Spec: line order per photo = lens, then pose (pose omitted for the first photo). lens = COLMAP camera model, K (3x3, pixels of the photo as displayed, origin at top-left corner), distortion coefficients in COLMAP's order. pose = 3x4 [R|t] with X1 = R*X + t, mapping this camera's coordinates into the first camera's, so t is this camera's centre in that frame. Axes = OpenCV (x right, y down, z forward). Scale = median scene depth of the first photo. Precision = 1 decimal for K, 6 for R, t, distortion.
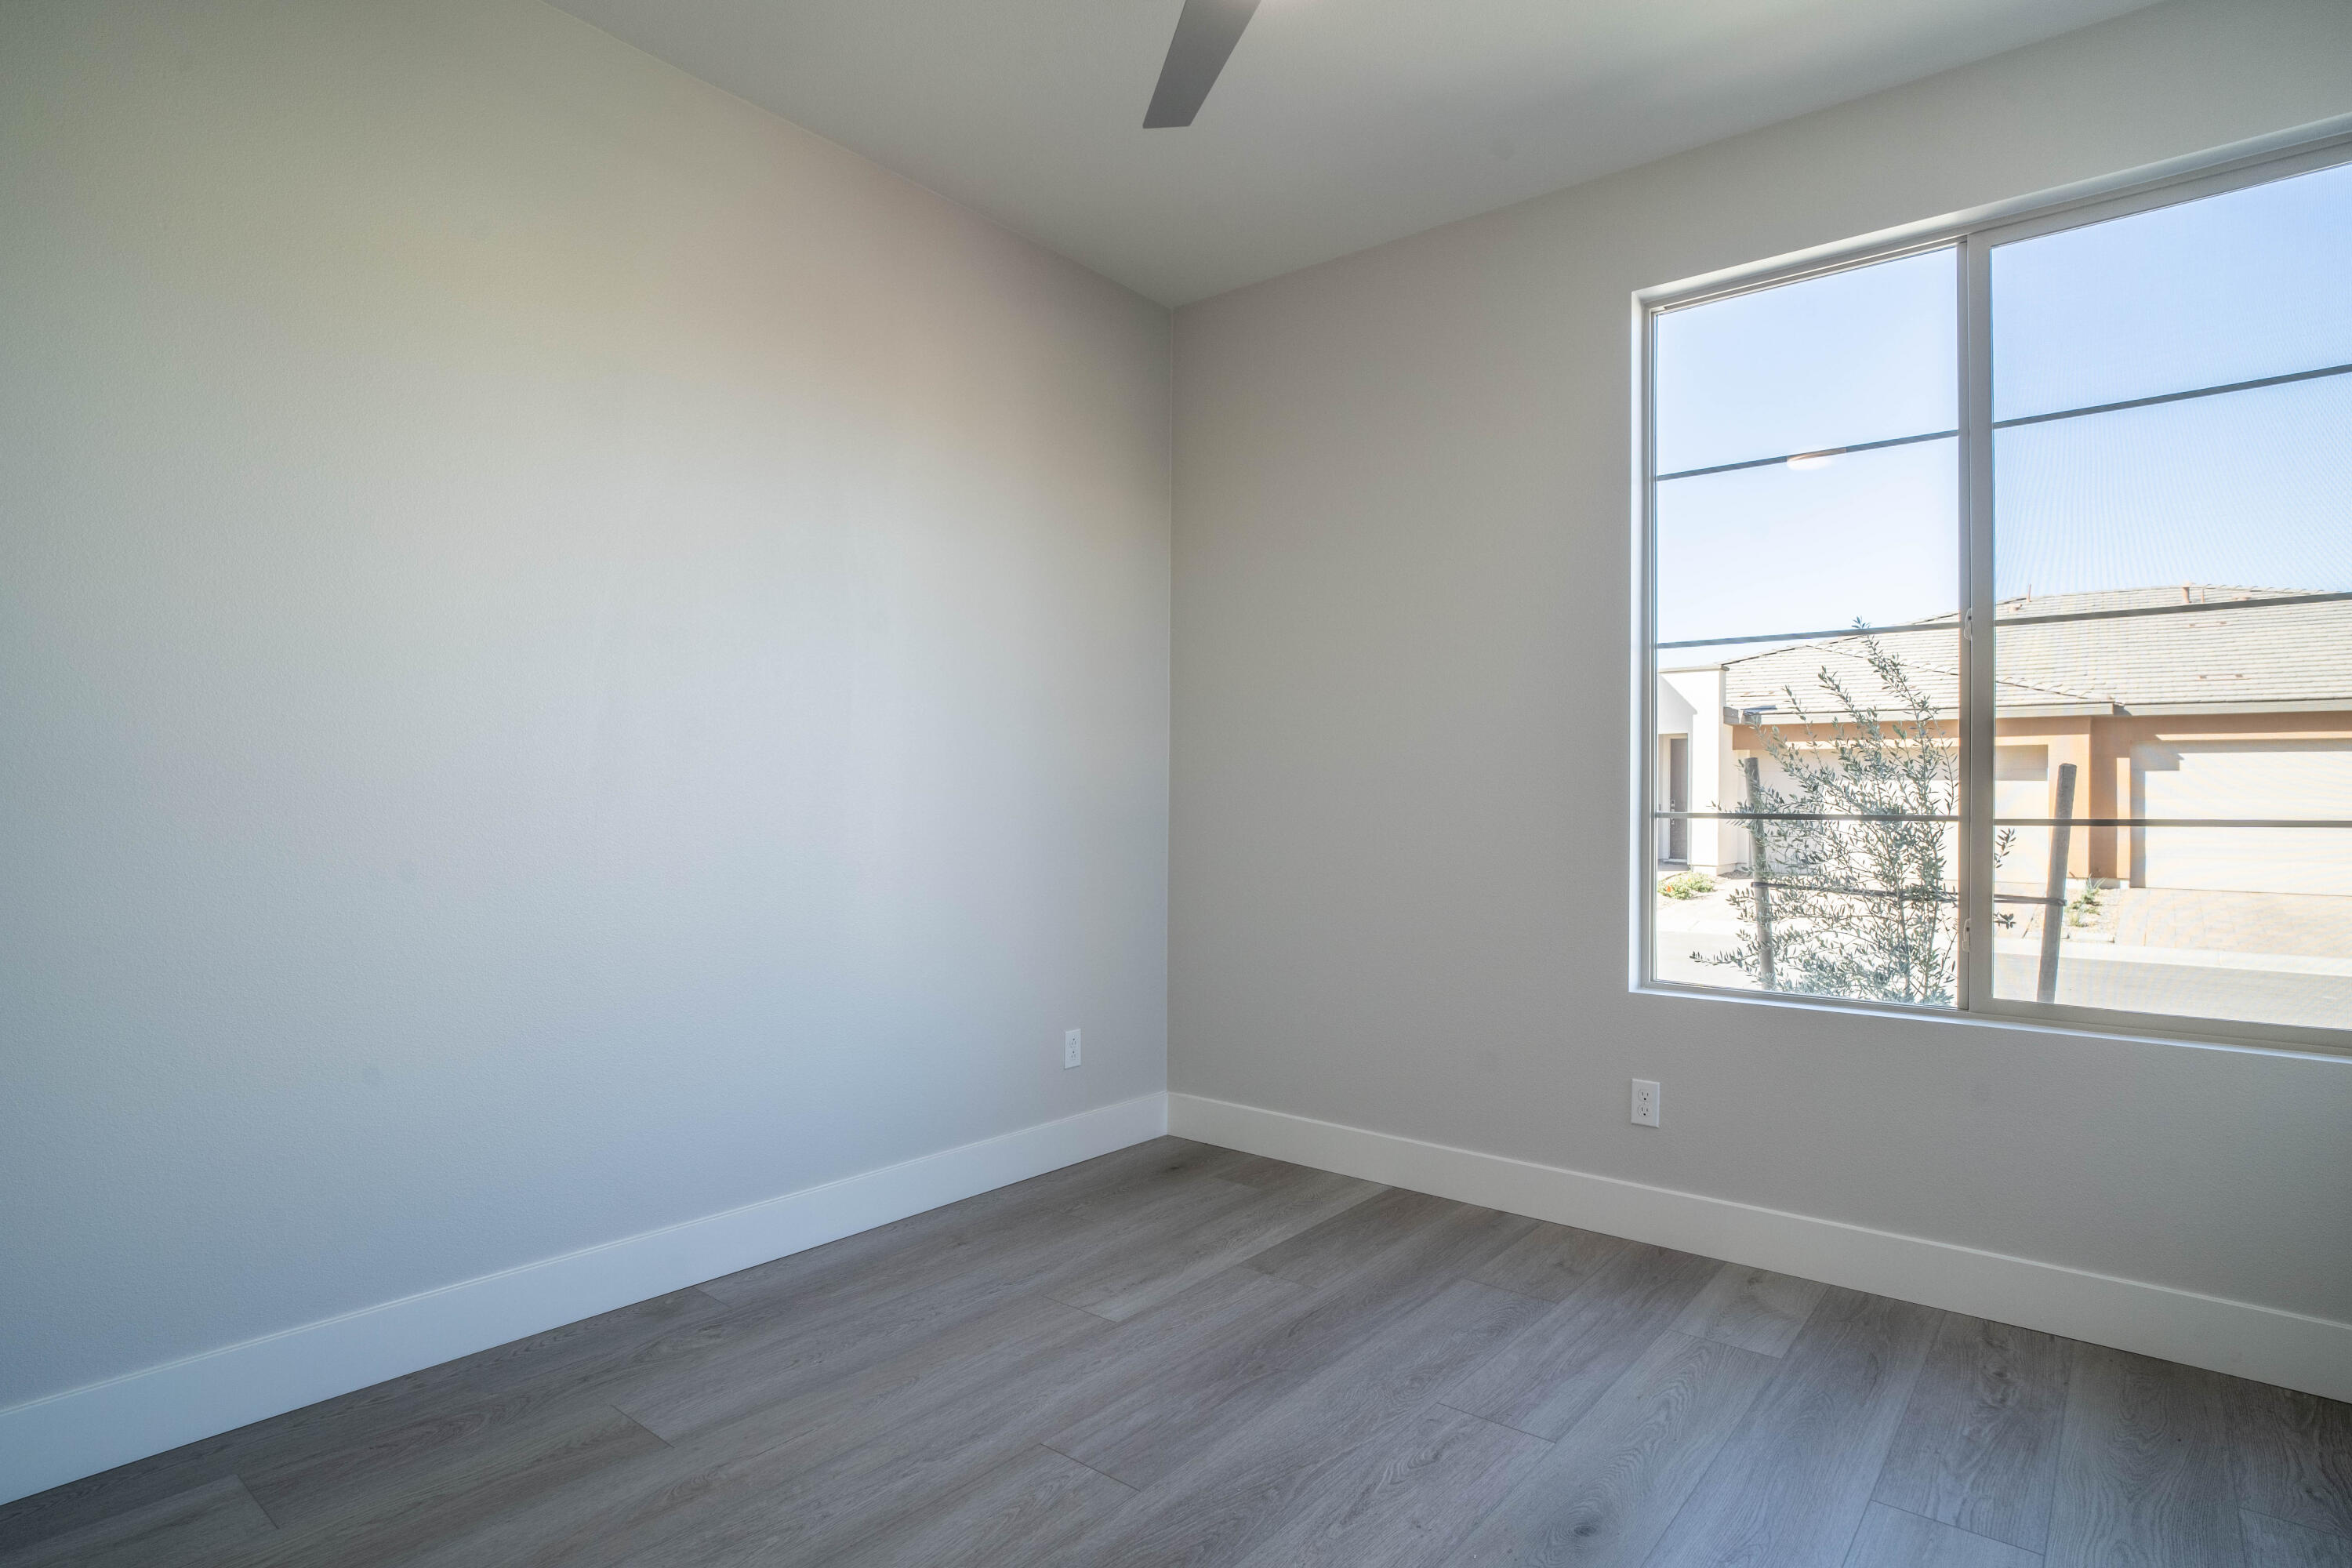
lens RADIAL K [[1210.6, 0, 1176.0], [0, 1210.6, 784.0], [0, 0, 1]] dist [-0.052141, 0.027237]
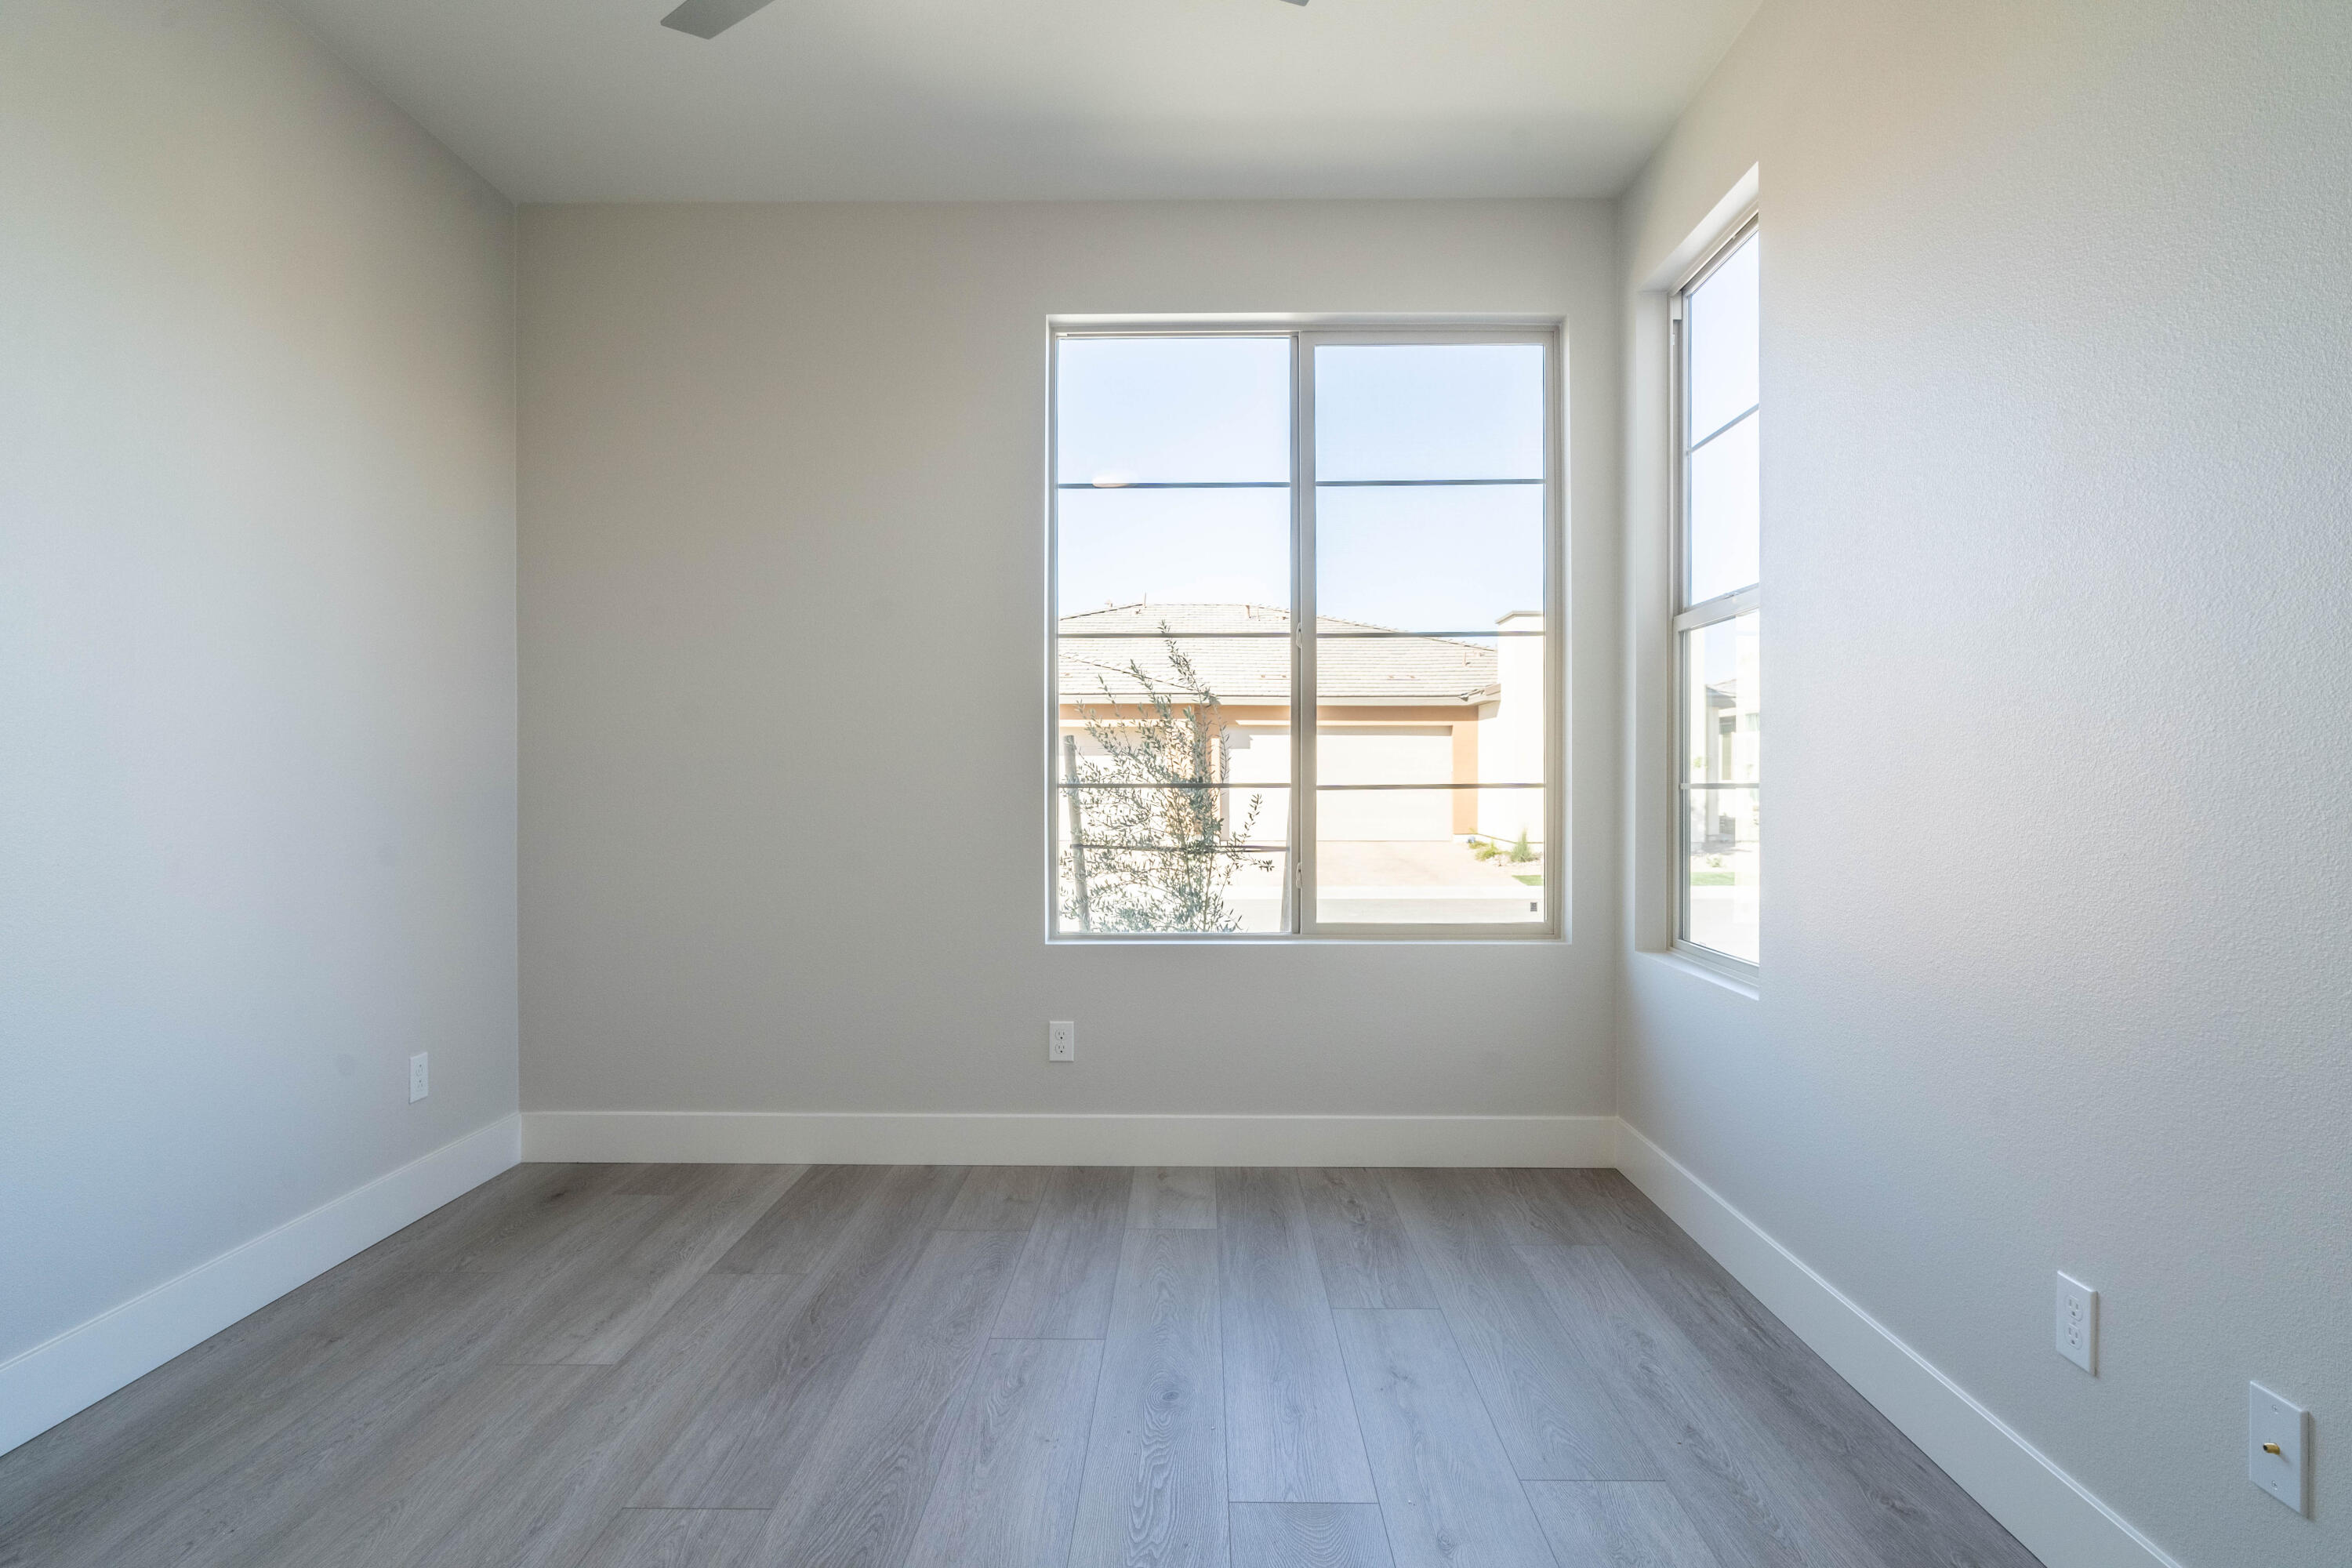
lens RADIAL K [[1219.3, 0, 1173.2], [0, 1219.3, 767.0], [0, 0, 1]] dist [-0.002125, 0.000300]
pose [[0.789260, -0.002533, 0.614054, -0.244941], [-0.002073, 0.999975, 0.006789, 0.000163], [-0.614056, -0.006631, 0.789235, 0.033732]]
